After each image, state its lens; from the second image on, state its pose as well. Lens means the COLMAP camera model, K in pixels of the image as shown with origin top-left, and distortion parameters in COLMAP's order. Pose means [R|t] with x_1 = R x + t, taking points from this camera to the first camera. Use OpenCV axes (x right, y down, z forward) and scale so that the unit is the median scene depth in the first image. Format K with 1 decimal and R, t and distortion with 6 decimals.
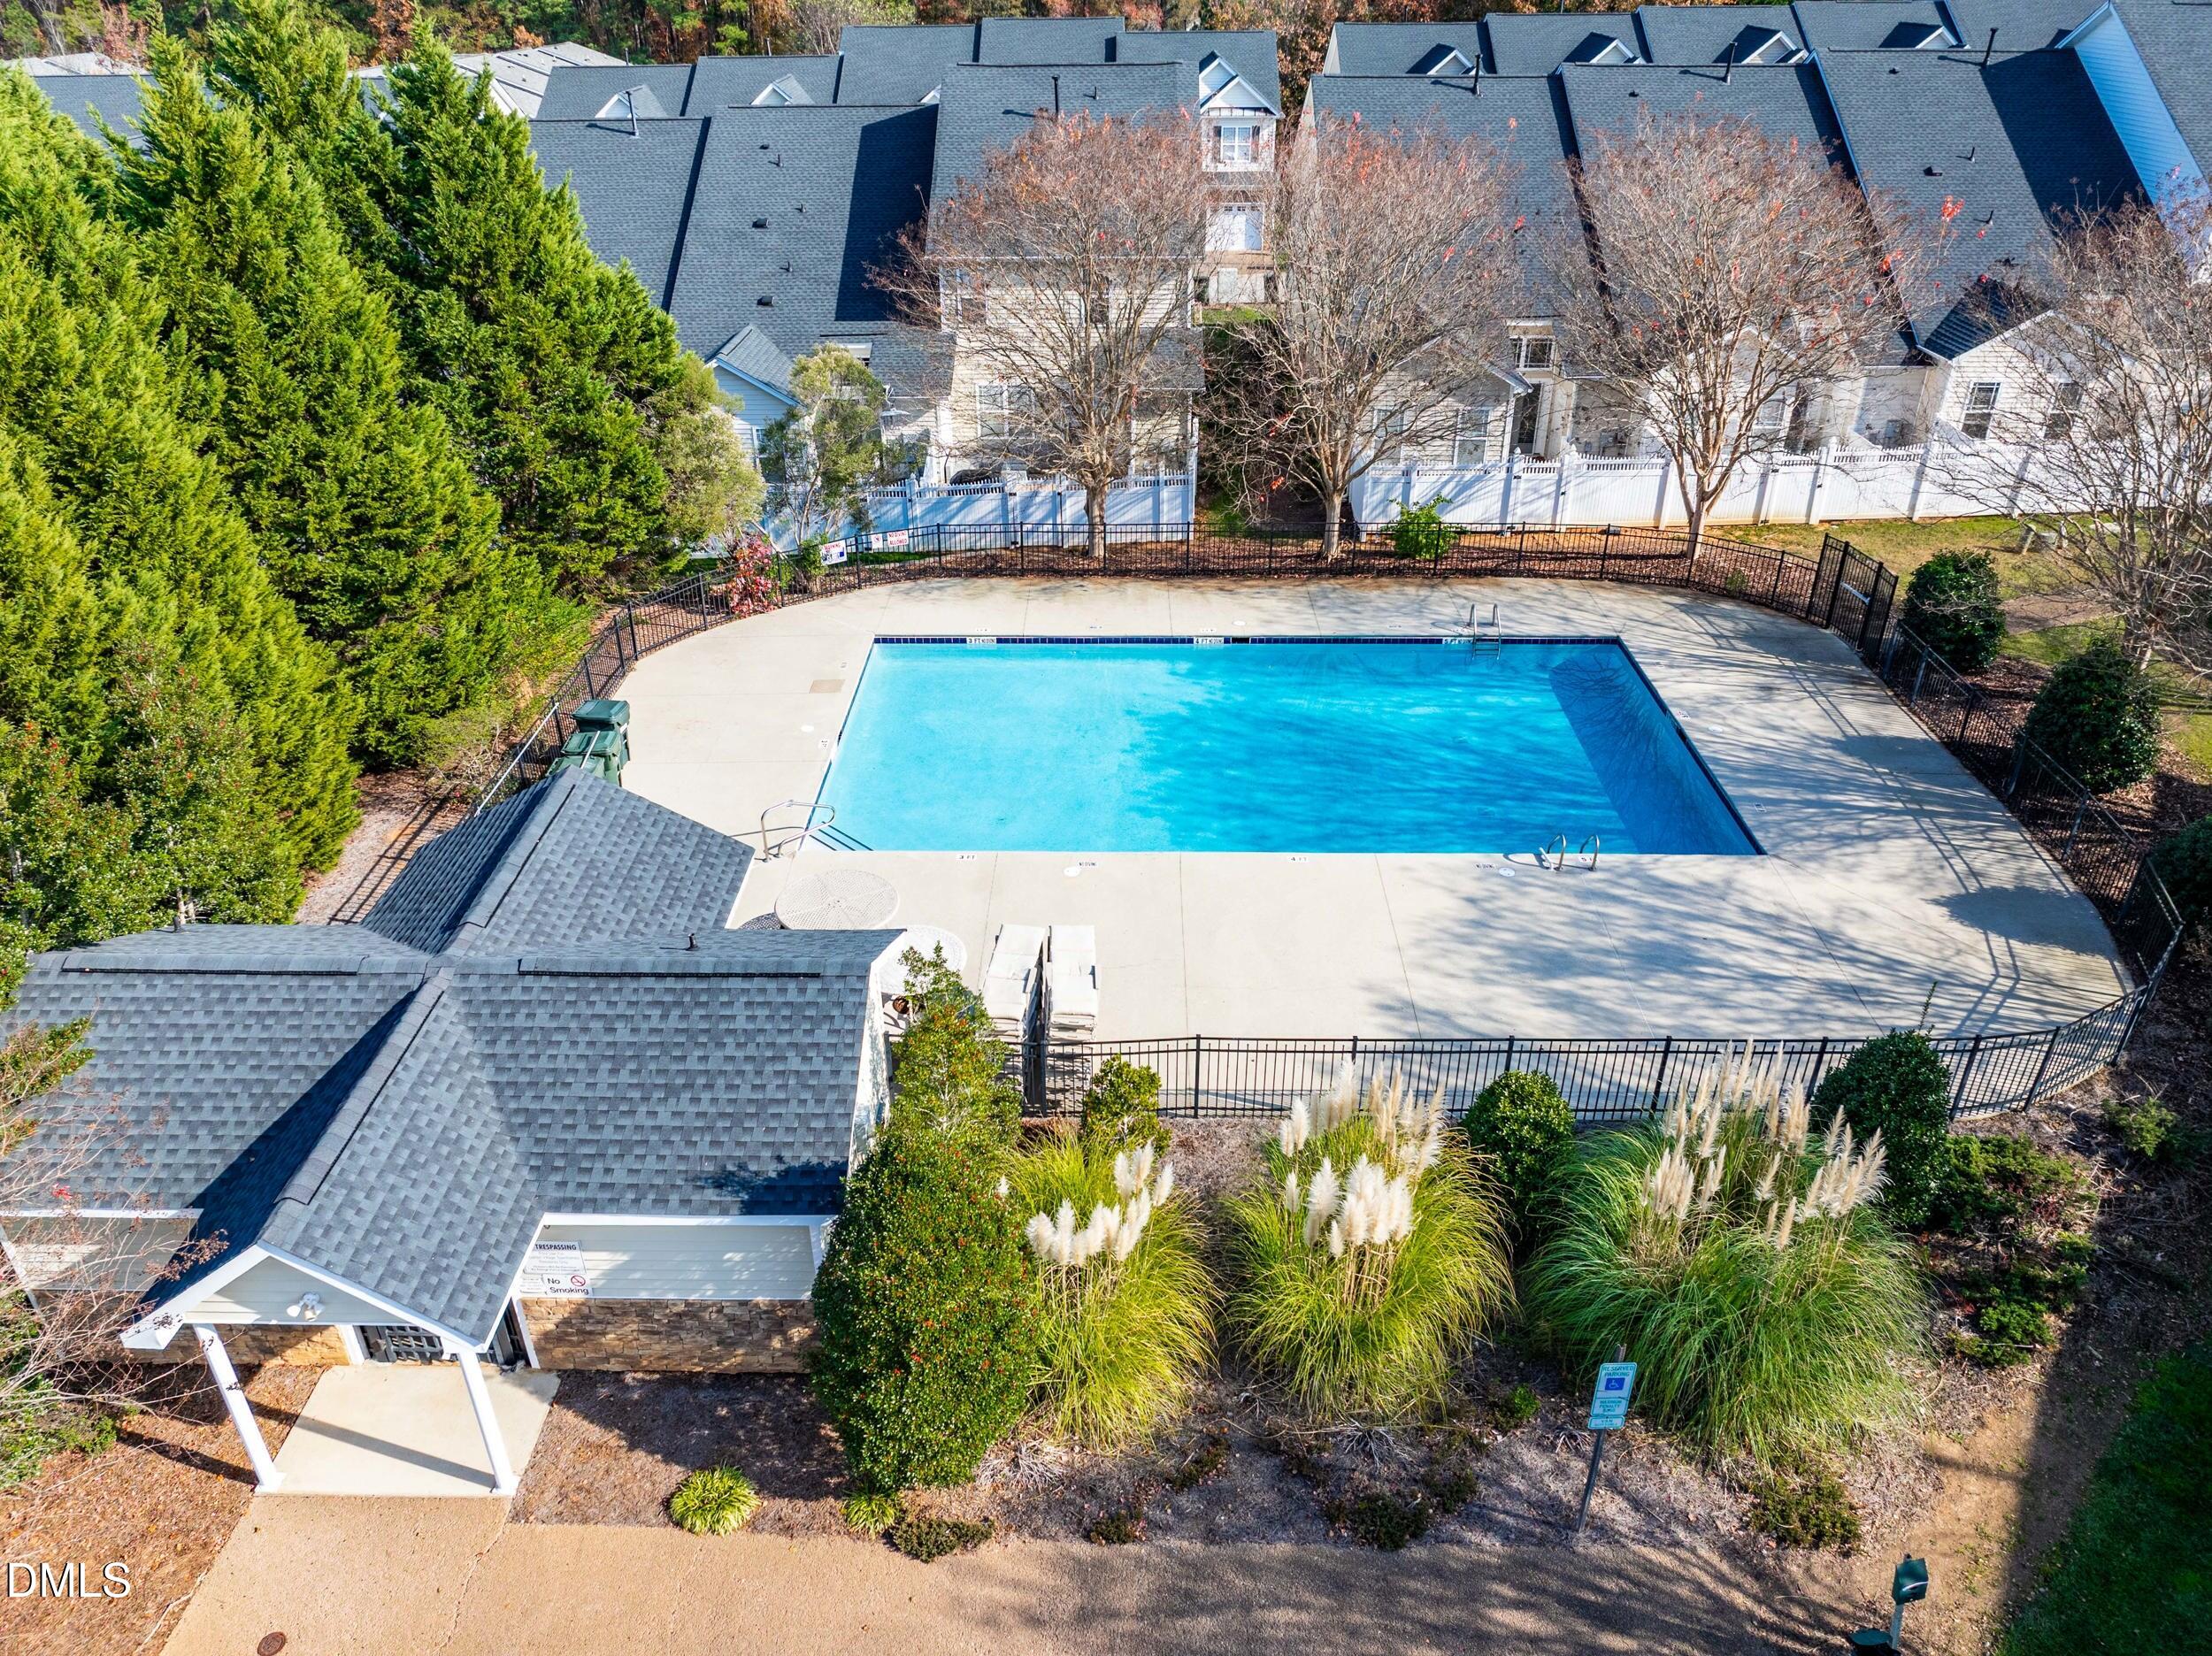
lens RADIAL K [[1540.6, 0, 1106.0], [0, 1540.6, 828.0], [0, 0, 1]] dist [-0.032469, 0.006470]
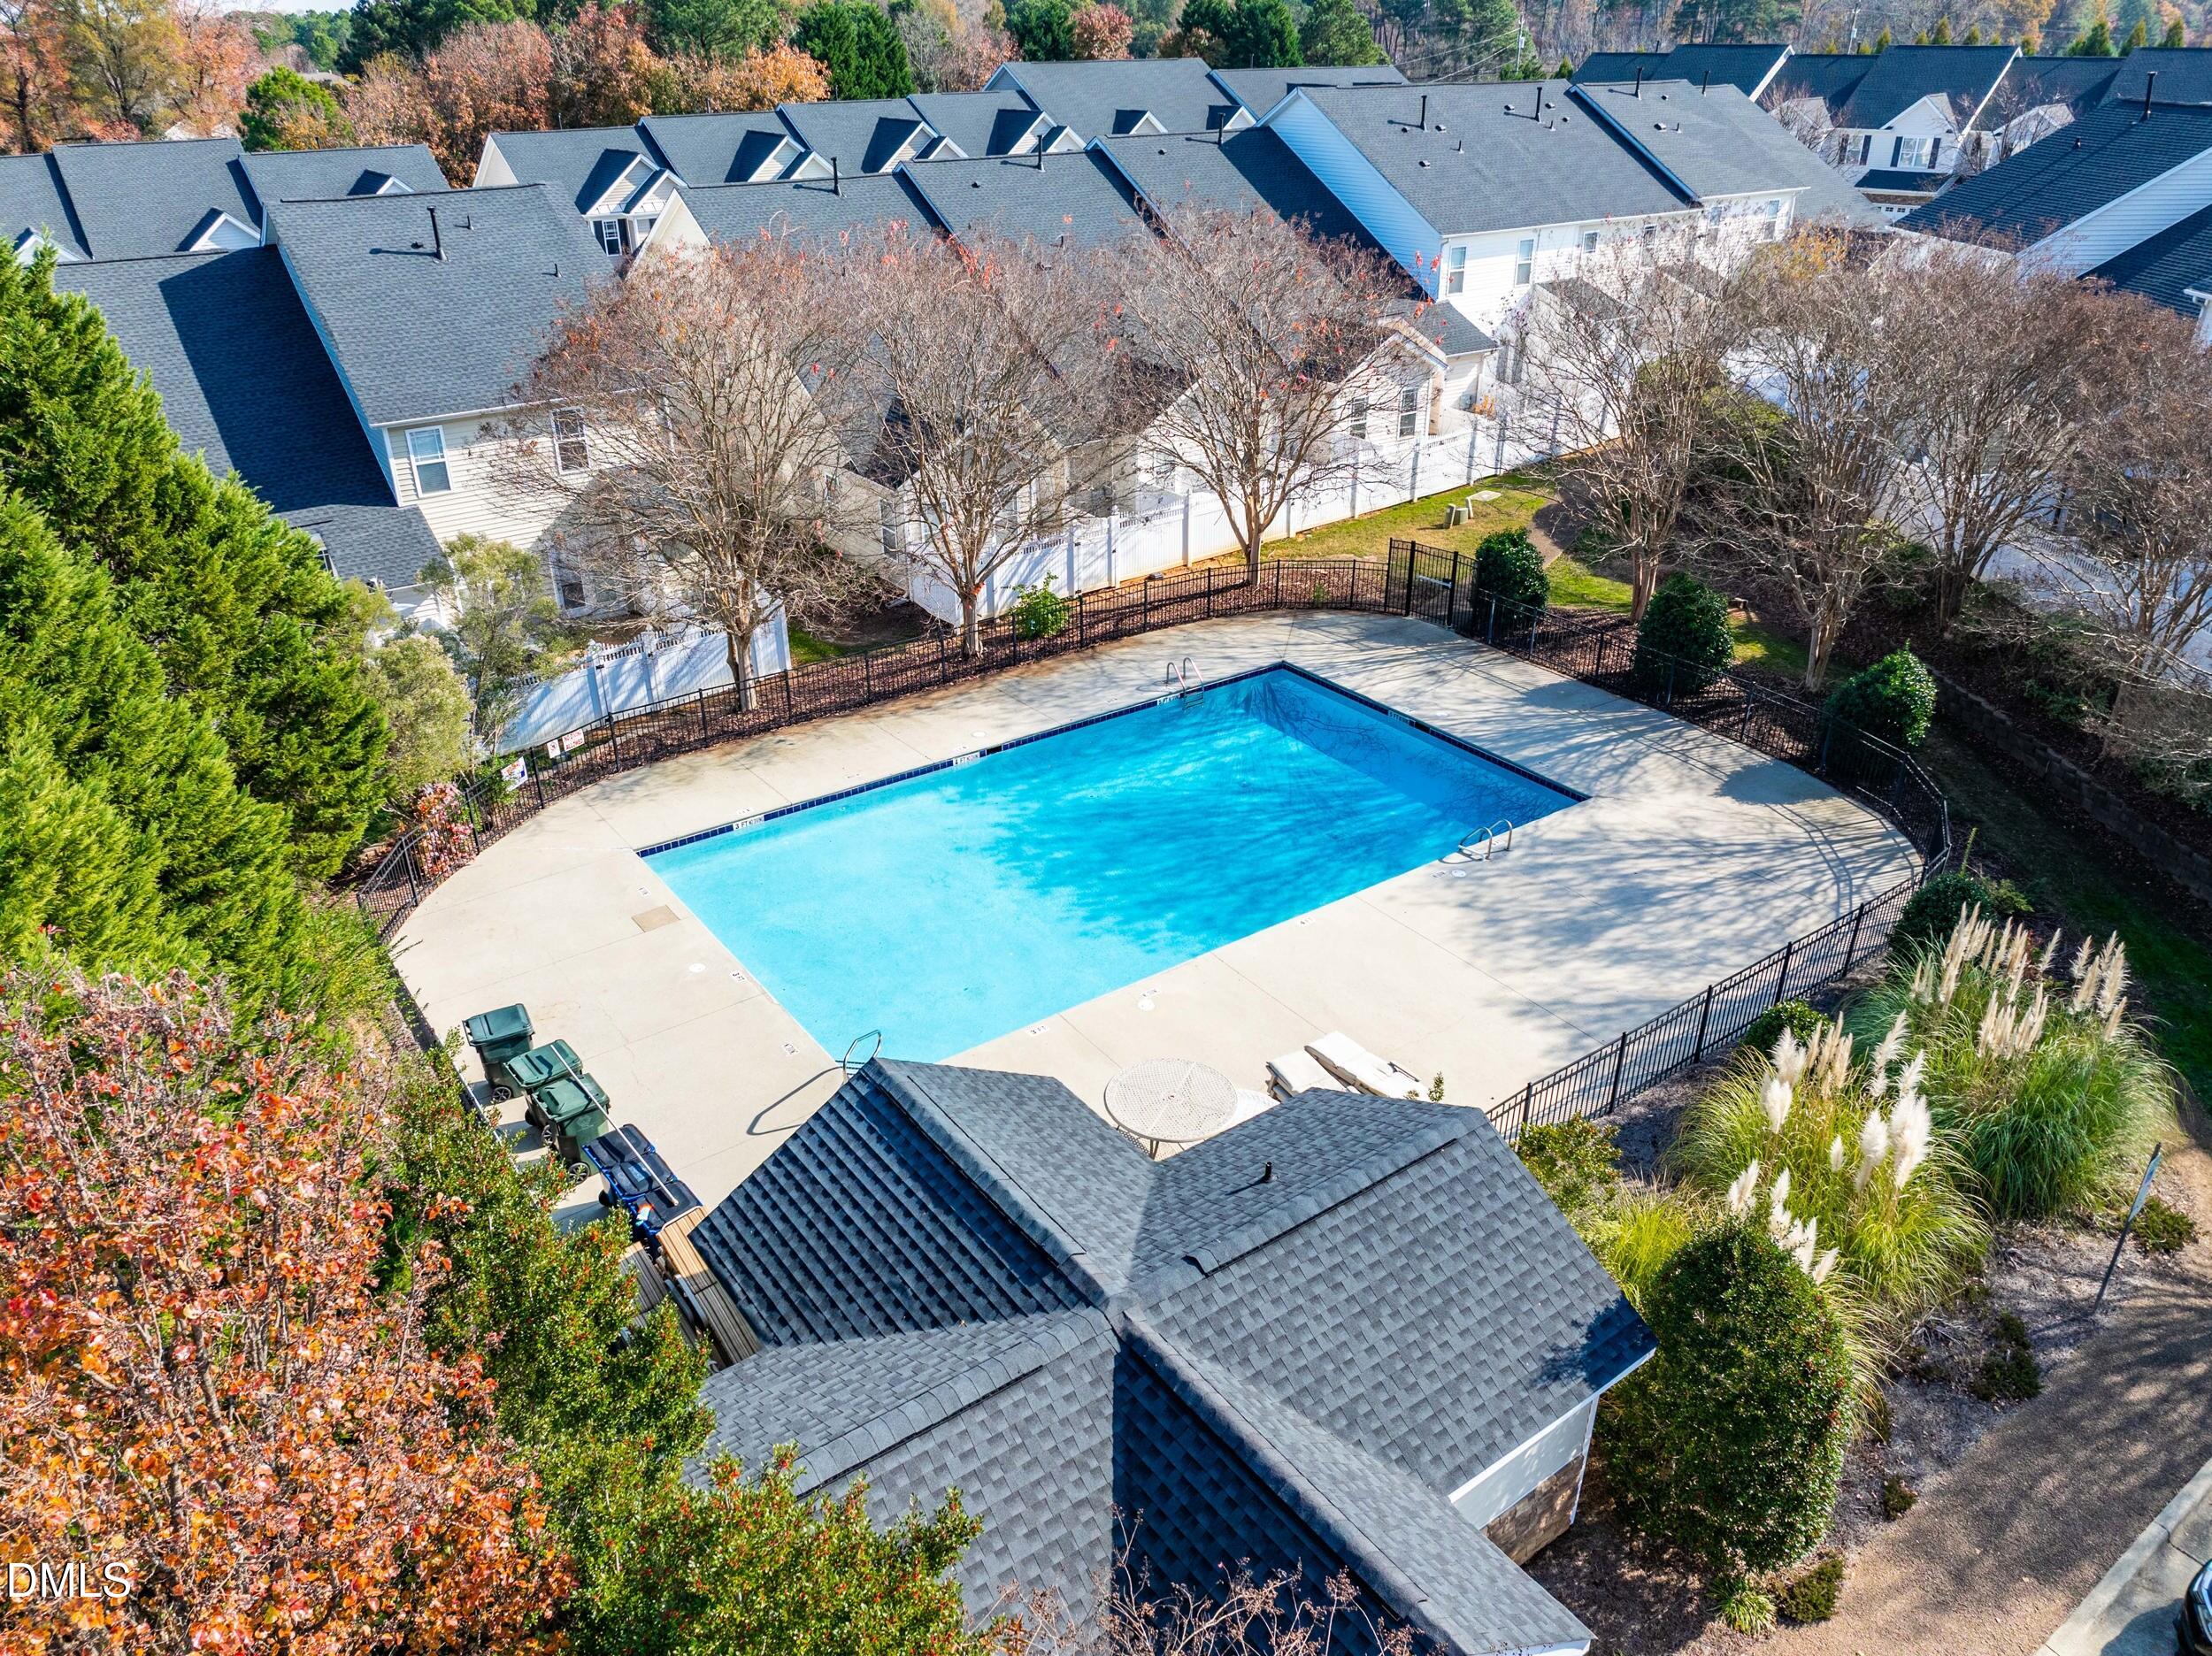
lens RADIAL K [[1540.6, 0, 1106.0], [0, 1540.6, 828.0], [0, 0, 1]] dist [-0.032469, 0.006470]
pose [[0.805262, -0.275308, 0.525128, -0.384386], [0.301500, 0.952742, 0.037154, -0.089600], [-0.510540, 0.128407, 0.850212, 0.135104]]
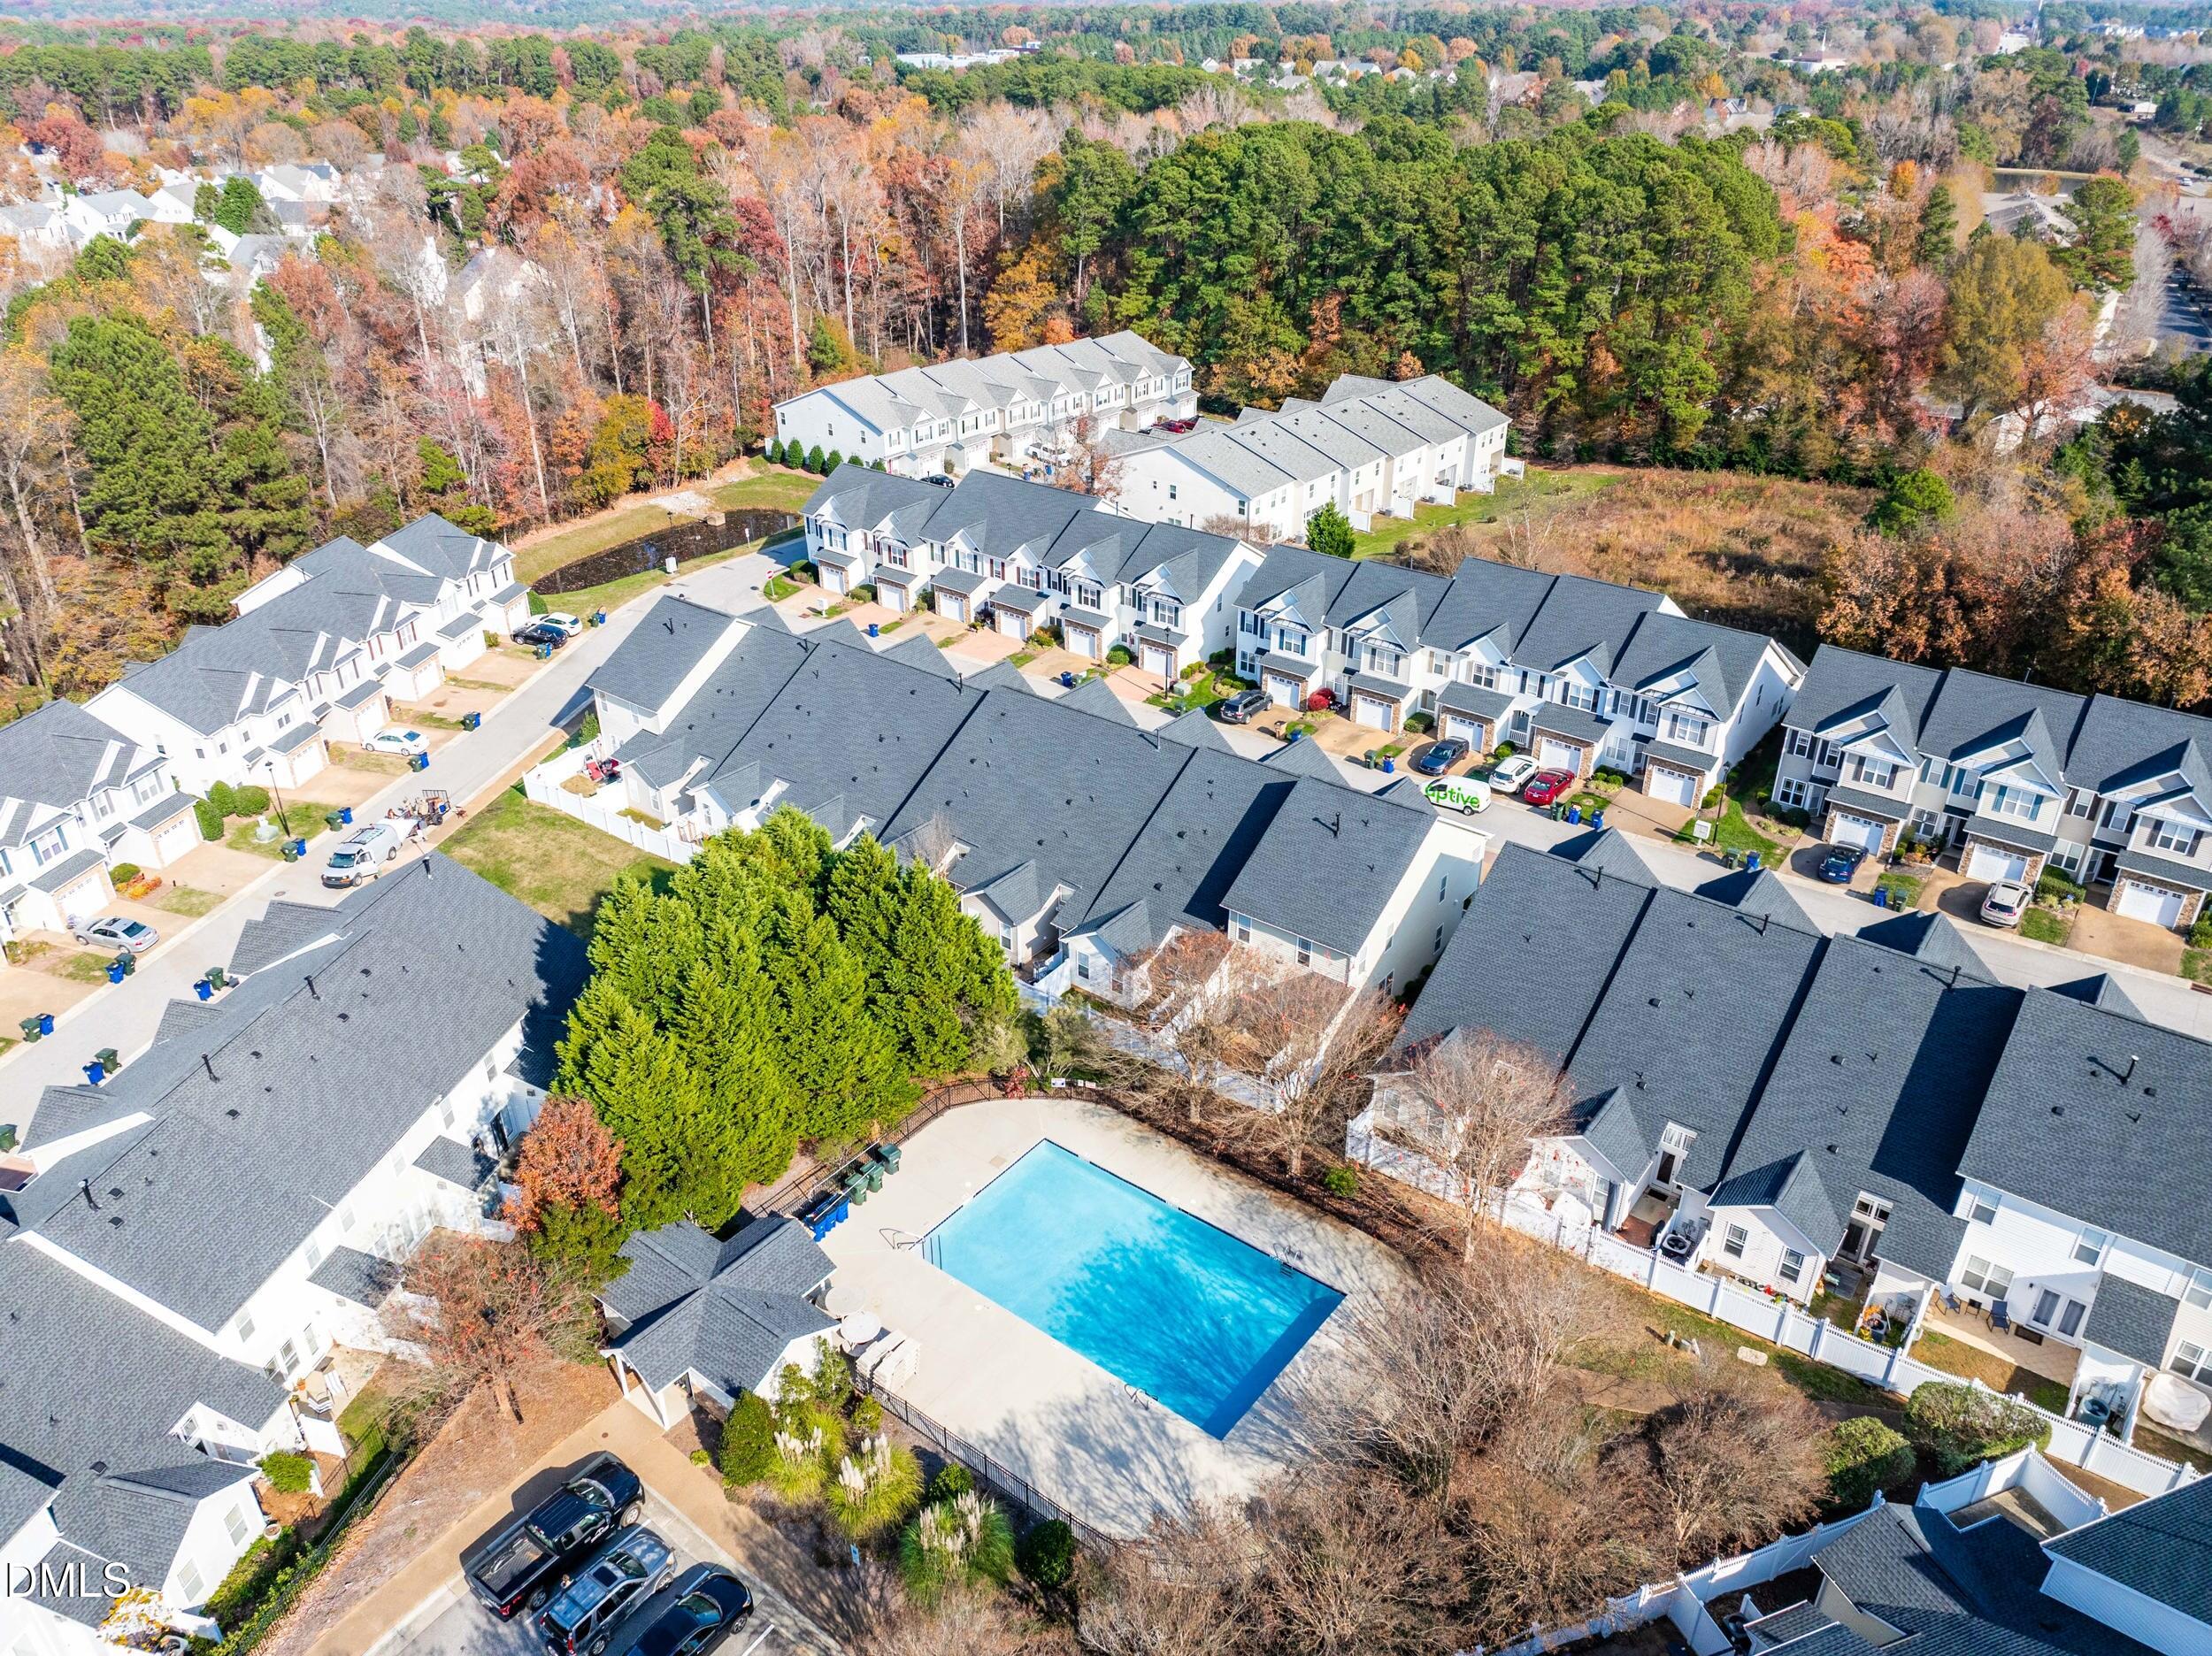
lens RADIAL K [[1540.6, 0, 1106.0], [0, 1540.6, 828.0], [0, 0, 1]] dist [-0.032469, 0.006470]
pose [[0.802228, 0.293665, -0.519798, 0.905163], [-0.305334, 0.949992, 0.065471, -0.701223], [0.513031, 0.106189, 0.851777, -0.822269]]
